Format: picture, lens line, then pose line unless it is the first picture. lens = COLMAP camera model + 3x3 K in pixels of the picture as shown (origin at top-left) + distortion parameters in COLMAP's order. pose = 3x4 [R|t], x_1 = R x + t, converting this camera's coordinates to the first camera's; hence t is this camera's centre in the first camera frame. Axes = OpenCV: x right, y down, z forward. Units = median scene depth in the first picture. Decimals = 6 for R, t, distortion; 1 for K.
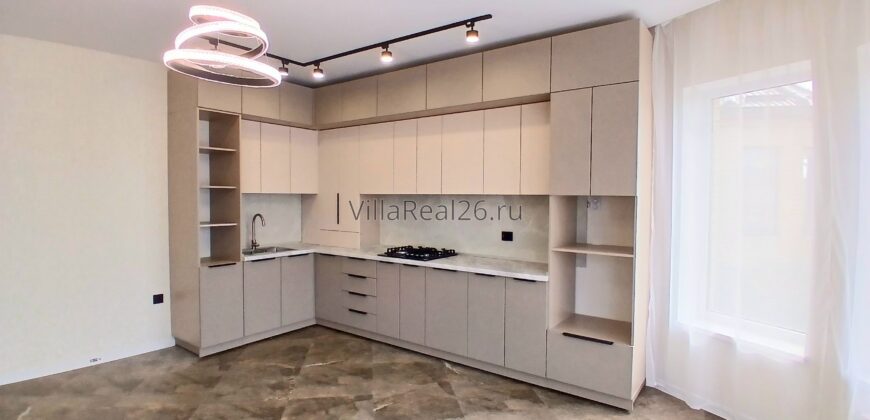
lens RADIAL K [[438.1, 0, 436.3], [0, 438.1, 208.5], [0, 0, 1]] dist [-0.000147, -0.000331]
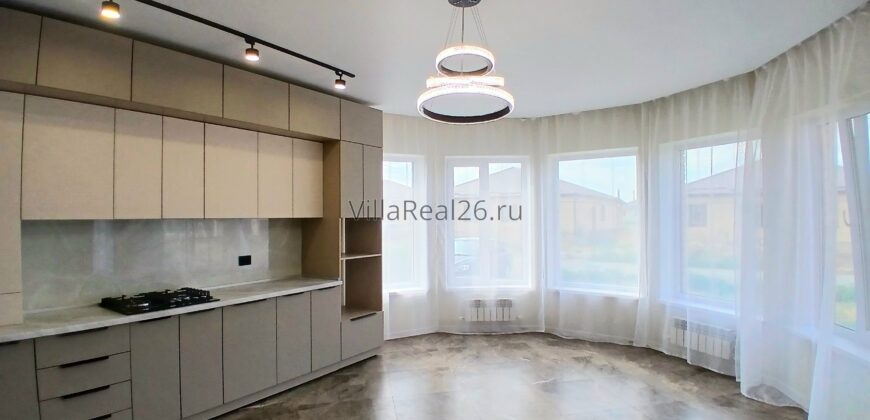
lens RADIAL K [[438.1, 0, 436.3], [0, 438.1, 208.5], [0, 0, 1]] dist [-0.000147, -0.000331]
pose [[-0.025855, 0.014635, 0.999559, -0.957396], [0.043882, 0.998946, -0.013491, -0.024419], [-0.998702, 0.043514, -0.026470, 0.680300]]
